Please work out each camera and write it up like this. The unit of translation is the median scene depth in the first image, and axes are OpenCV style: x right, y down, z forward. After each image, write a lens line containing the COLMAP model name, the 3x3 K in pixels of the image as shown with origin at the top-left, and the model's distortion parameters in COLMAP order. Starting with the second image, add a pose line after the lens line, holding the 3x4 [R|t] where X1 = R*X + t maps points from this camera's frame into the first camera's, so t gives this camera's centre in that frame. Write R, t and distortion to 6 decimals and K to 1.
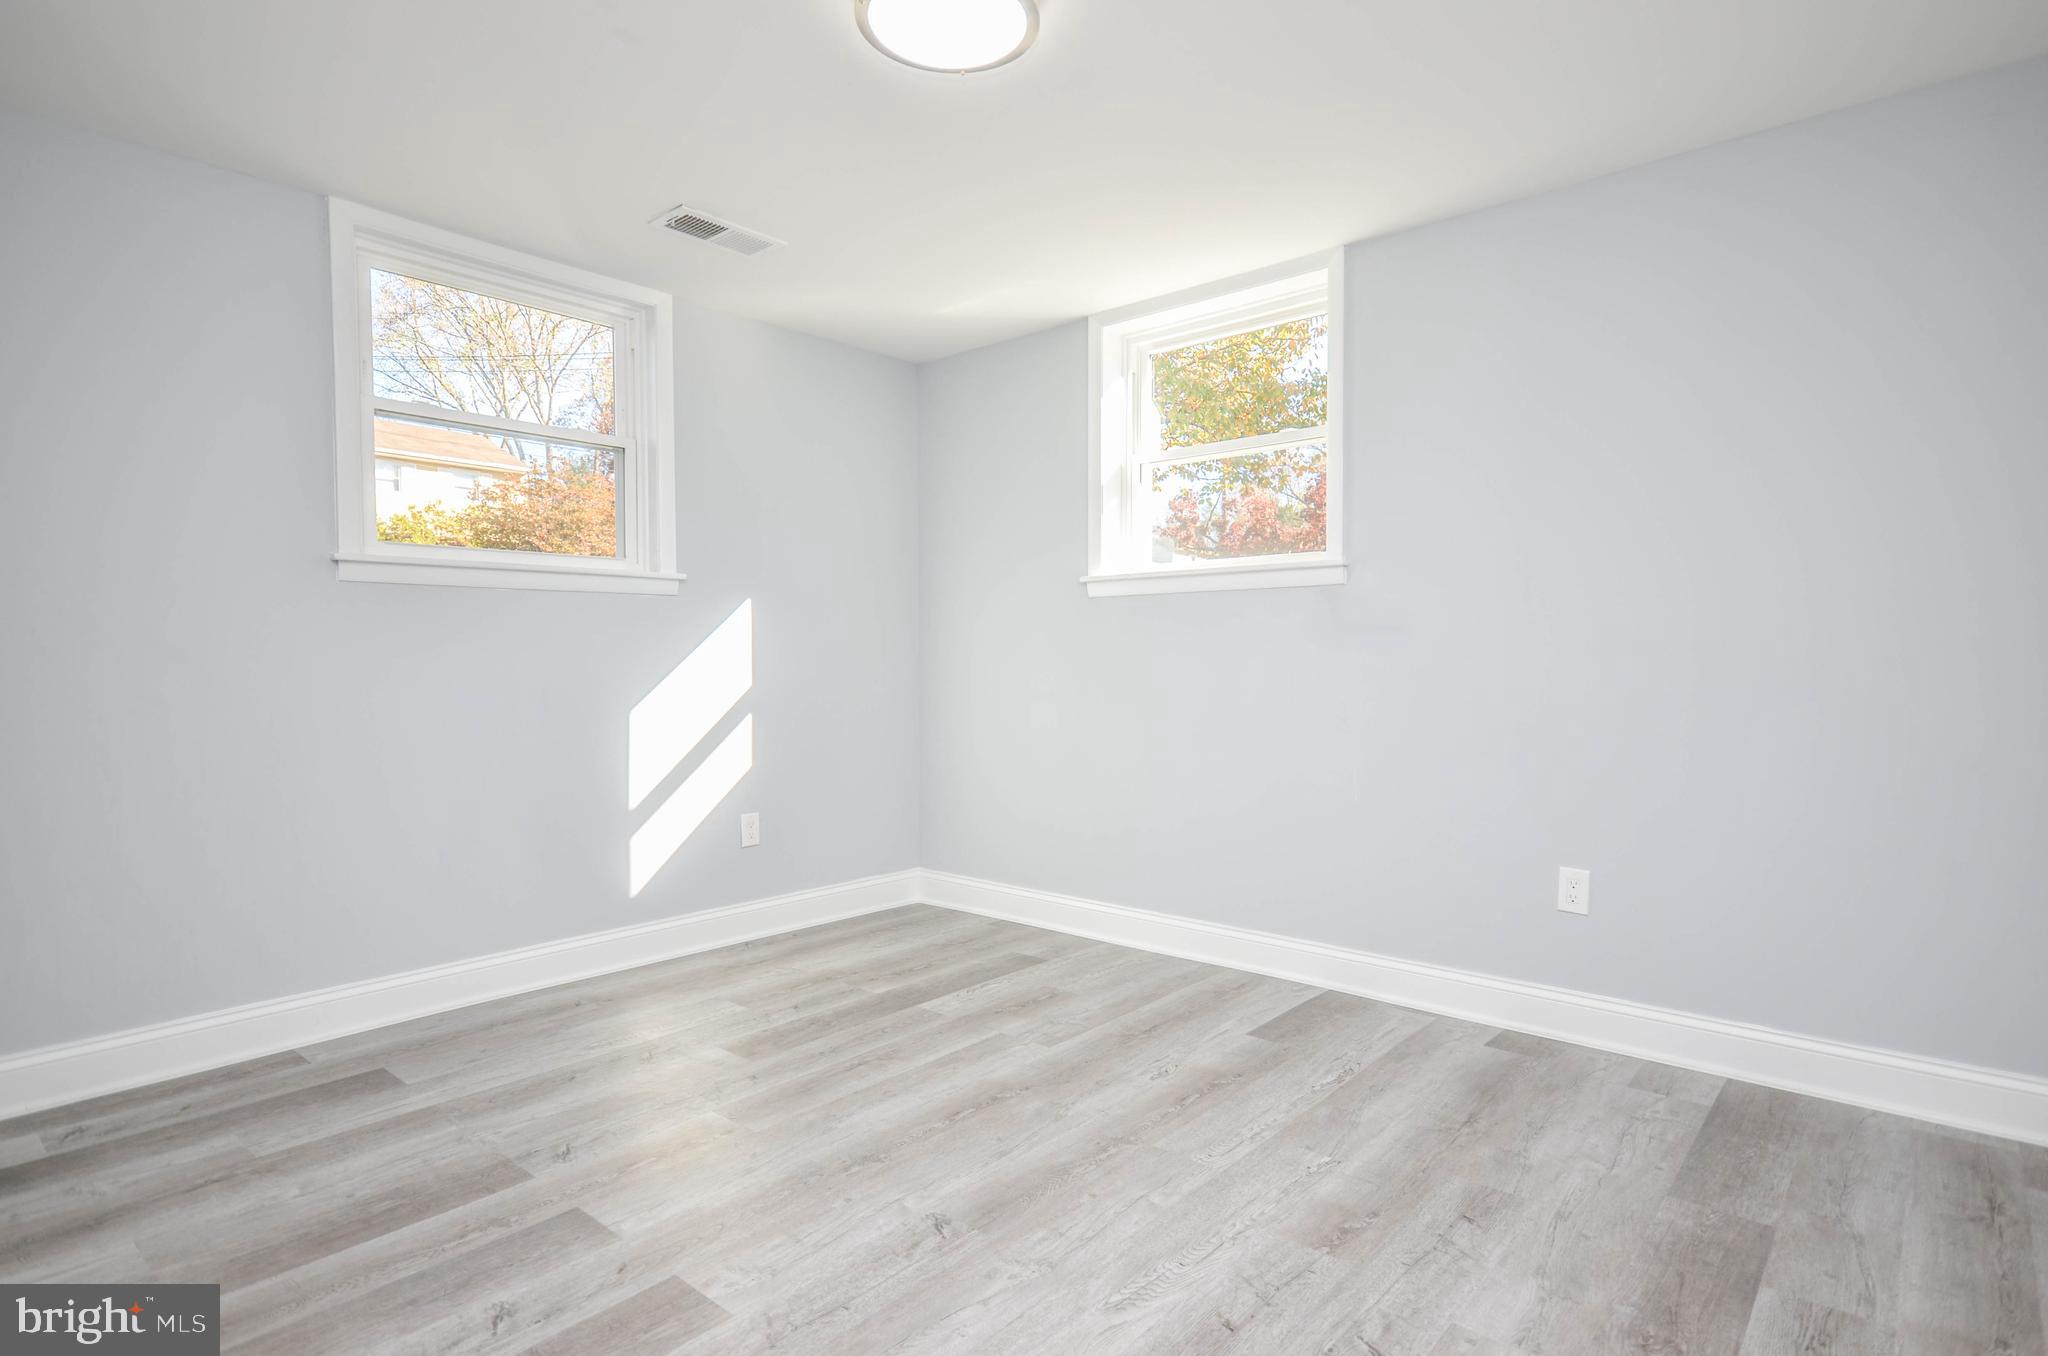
lens RADIAL K [[1104.2, 0, 1058.7], [0, 1104.2, 680.1], [0, 0, 1]] dist [0.013950, -0.000537]
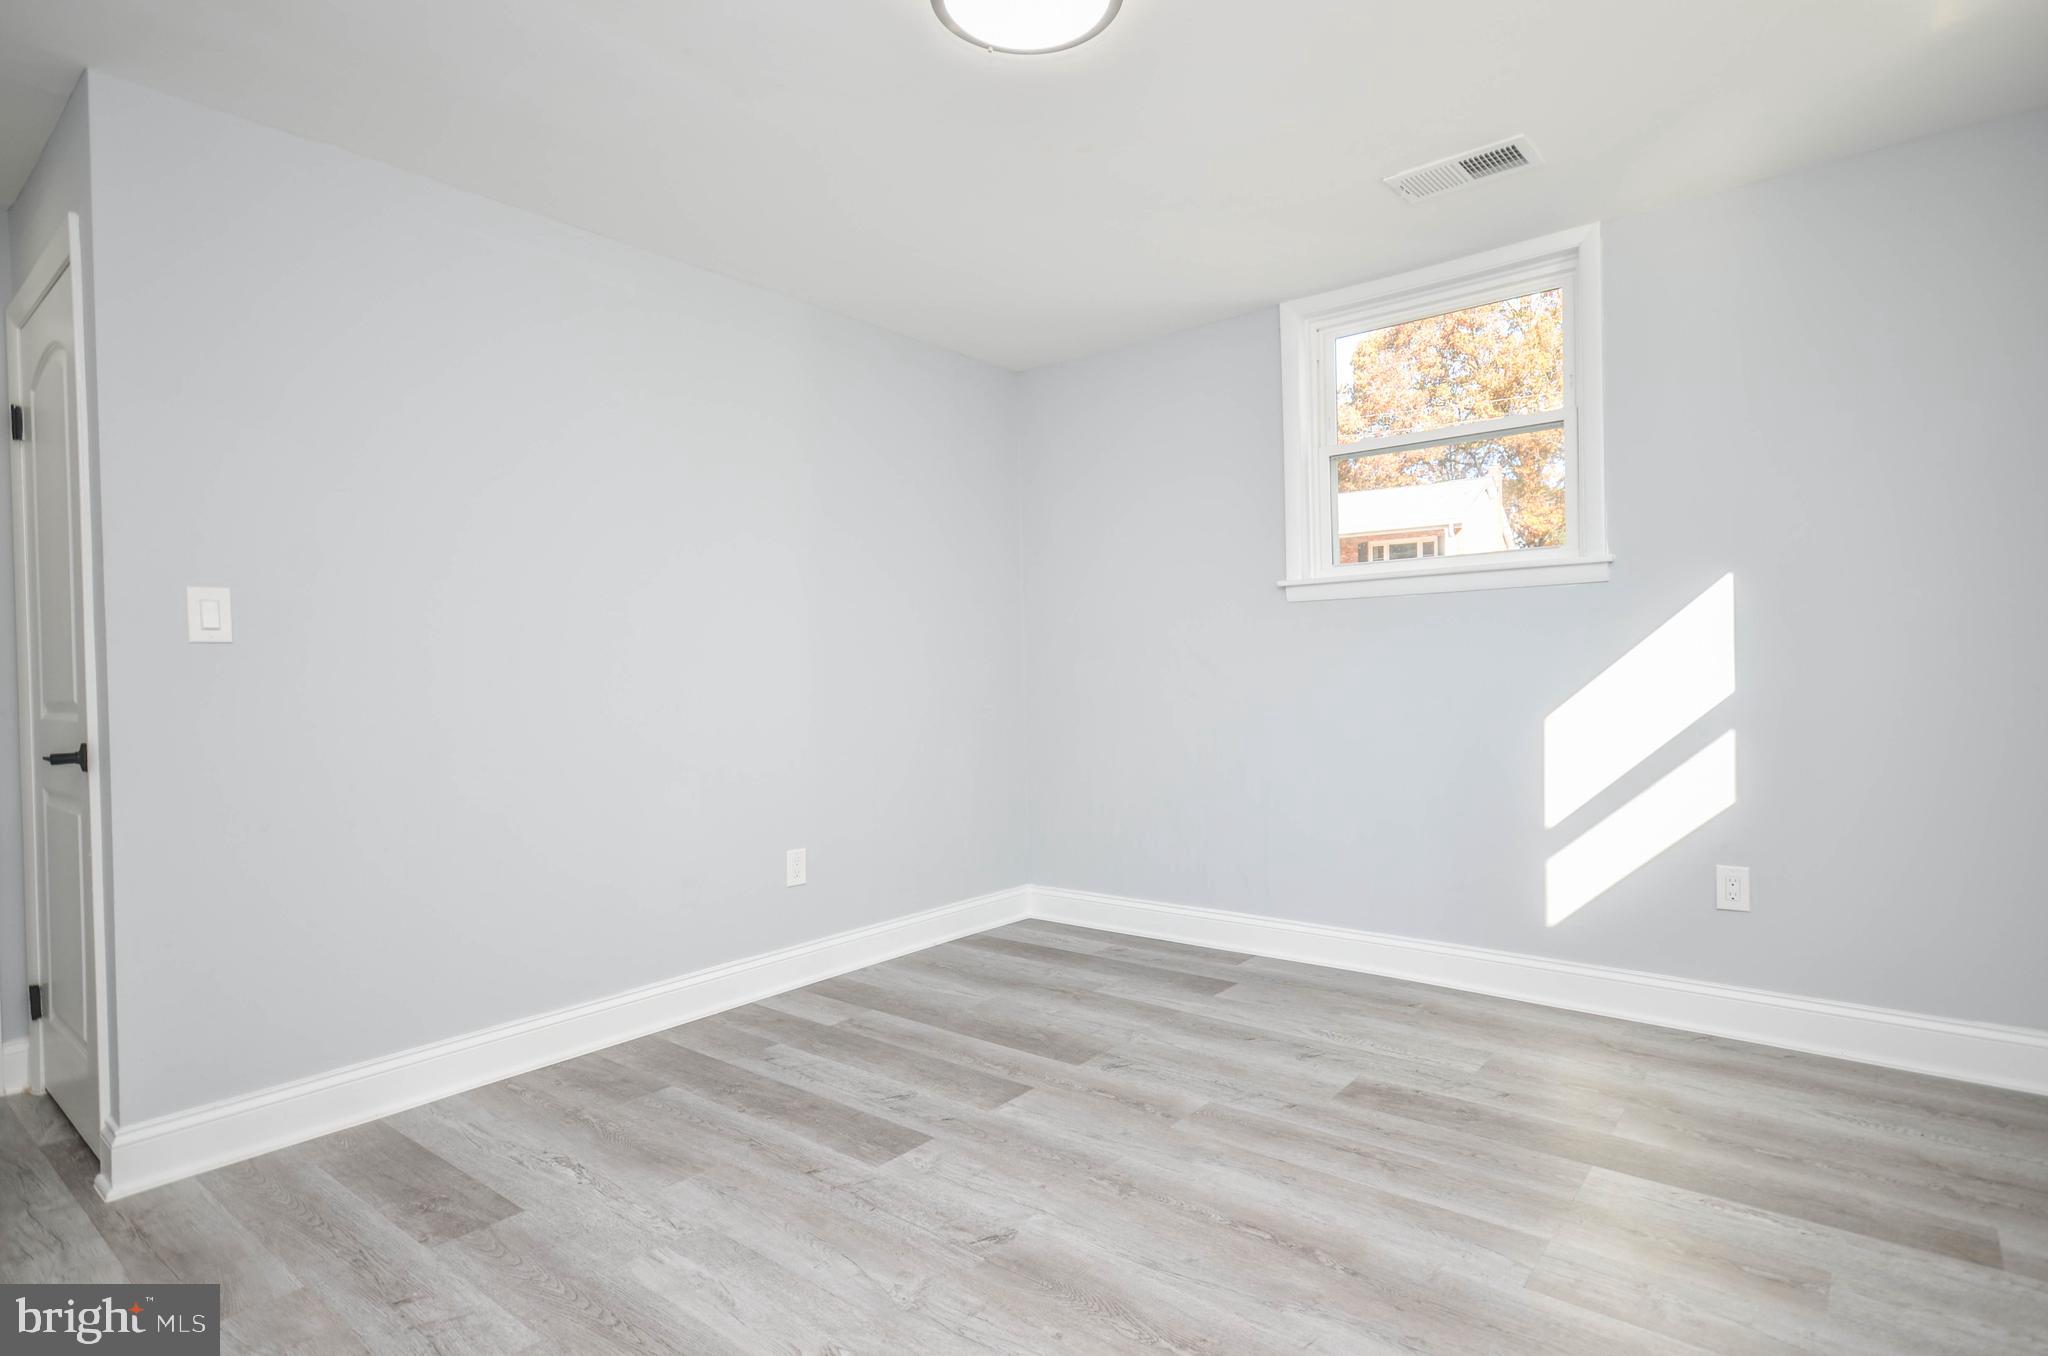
lens RADIAL K [[1104.2, 0, 1058.7], [0, 1104.2, 680.1], [0, 0, 1]] dist [0.013950, -0.000537]
pose [[-0.024756, 0.010758, -0.999636, 0.669885], [0.000999, 0.999942, 0.010737, -0.015497], [0.999693, -0.000733, -0.024766, 0.822579]]
